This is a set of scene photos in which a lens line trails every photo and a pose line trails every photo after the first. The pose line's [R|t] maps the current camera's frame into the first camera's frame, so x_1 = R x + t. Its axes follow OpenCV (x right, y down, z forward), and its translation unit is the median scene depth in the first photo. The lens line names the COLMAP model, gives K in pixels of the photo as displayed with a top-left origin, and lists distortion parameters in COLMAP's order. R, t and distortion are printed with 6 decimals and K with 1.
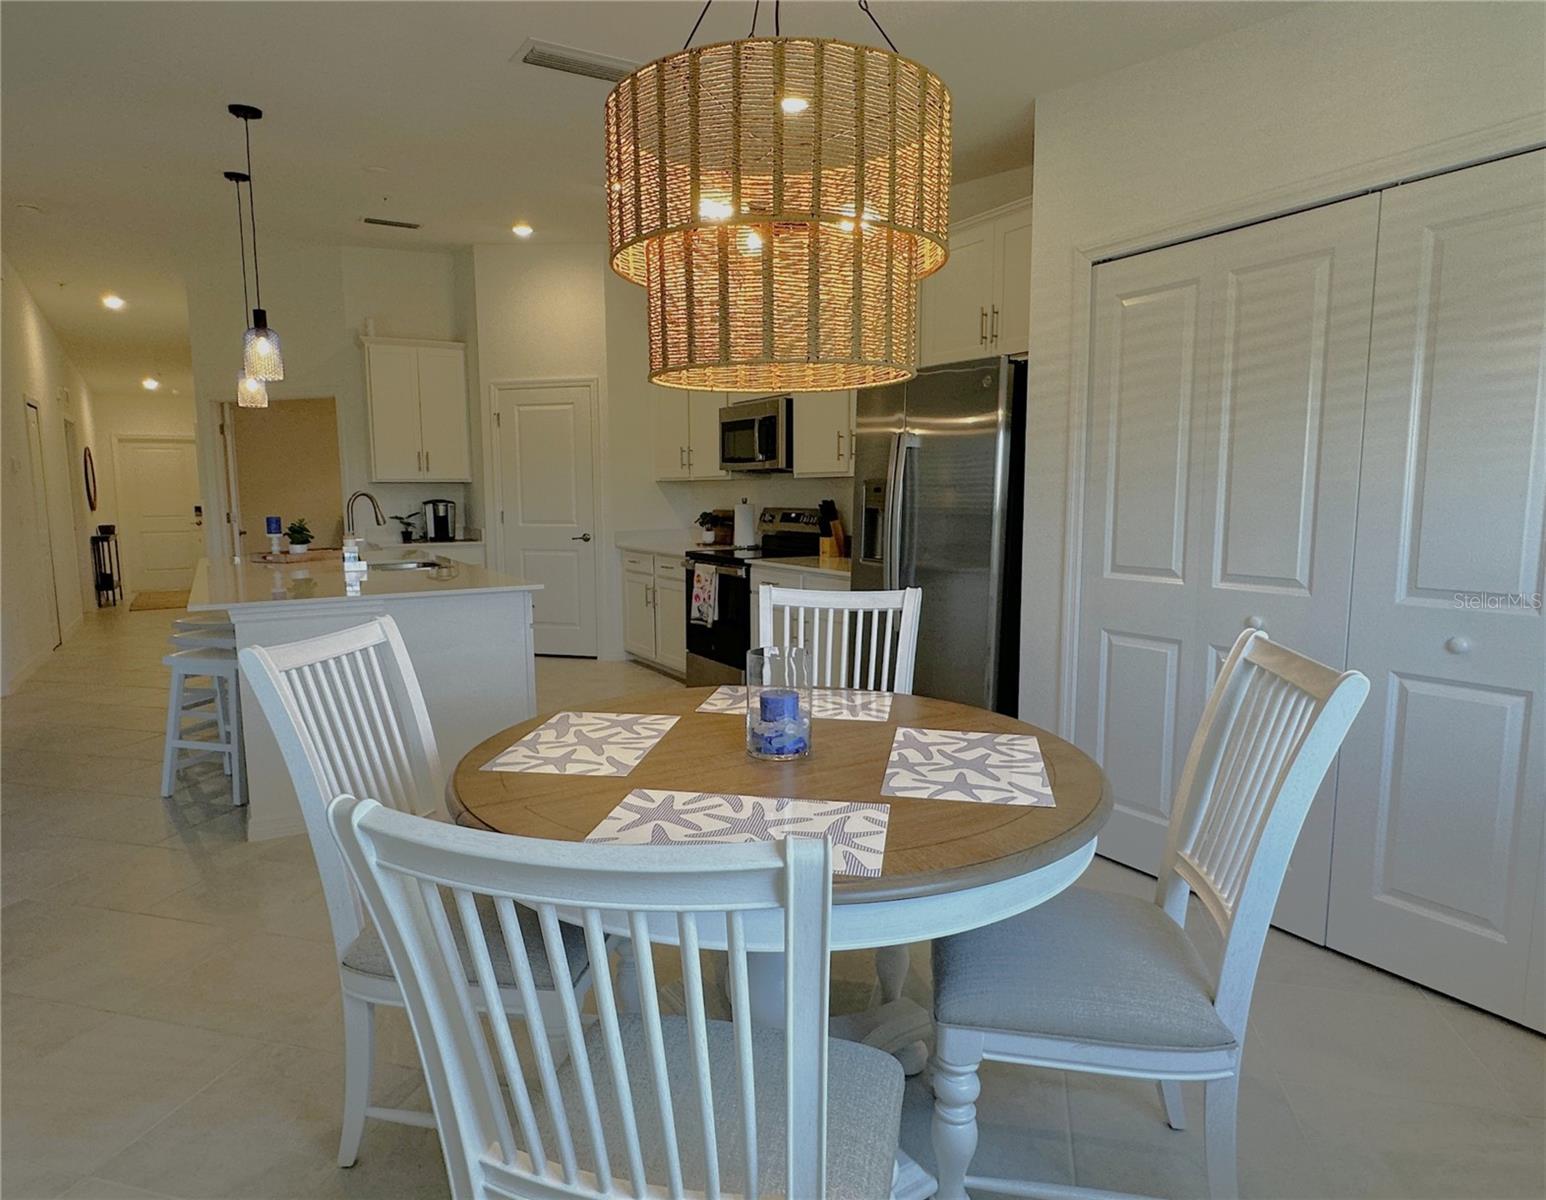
lens RADIAL K [[955.1, 0, 739.7], [0, 955.1, 612.4], [0, 0, 1]] dist [0.004206, -0.000795]
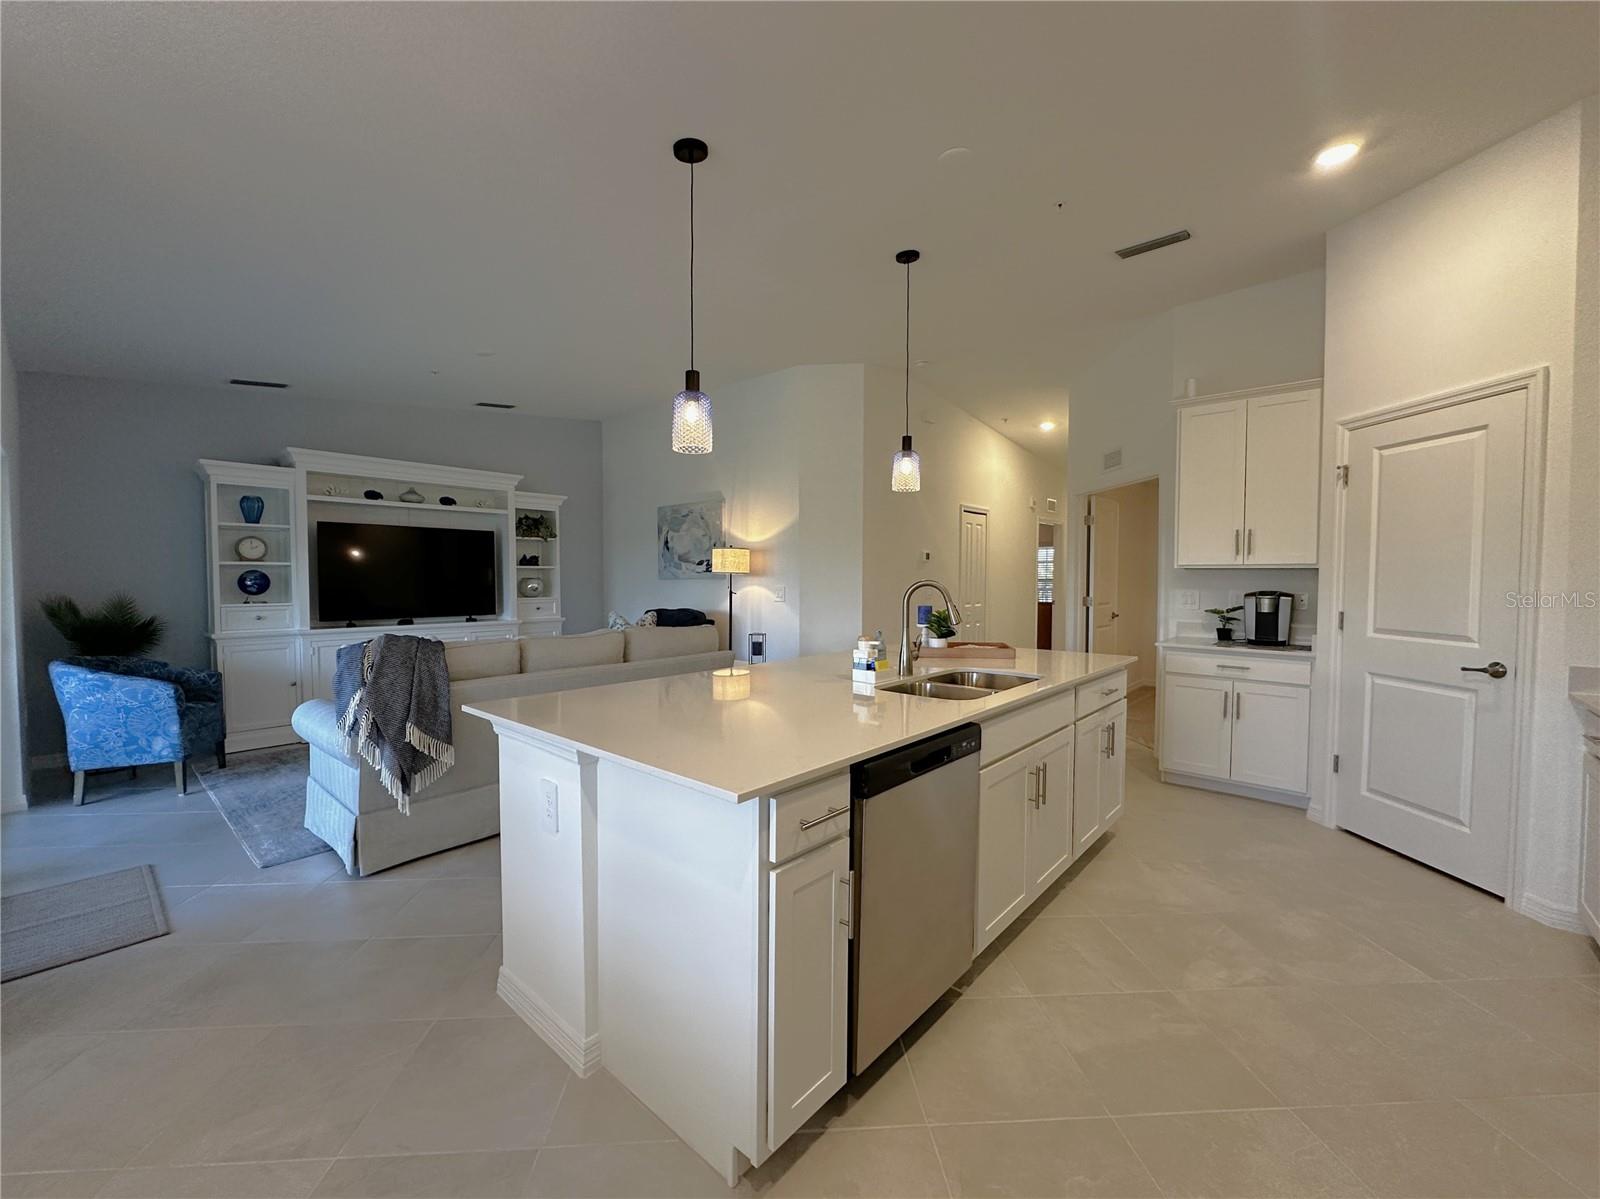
lens RADIAL K [[651.1, 0, 797.0], [0, 651.1, 597.8], [0, 0, 1]] dist [-0.001708, 0.000139]
pose [[0.336895, 0.042899, -0.940564, 0.048051], [-0.127039, 0.991898, -0.000263, -0.068471], [0.932932, 0.119577, 0.339615, 0.501378]]
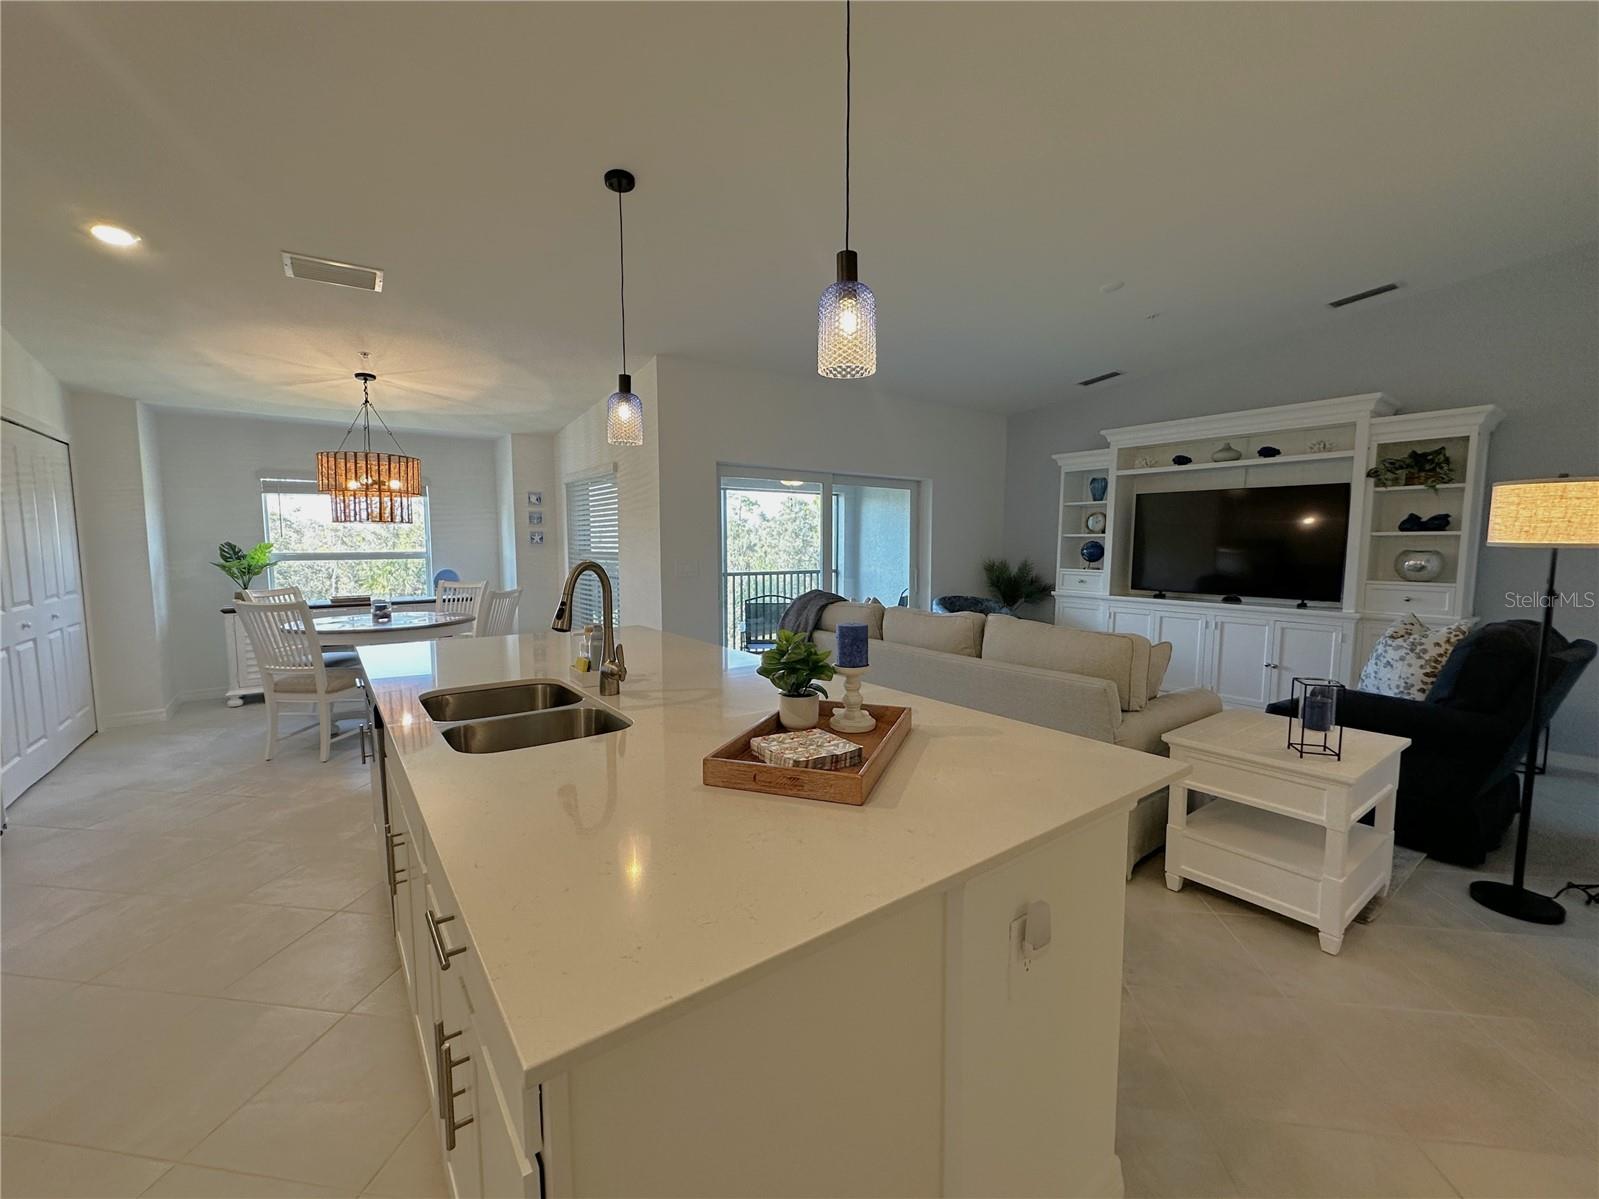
lens RADIAL K [[647.0, 0, 801.9], [0, 647.0, 597.6], [0, 0, 1]] dist [-0.002440, -0.000322]
pose [[-0.989474, 0.024310, -0.142656, -0.318671], [-0.007105, 0.976438, 0.215681, -0.126713], [0.144538, 0.214425, -0.965987, 0.934769]]
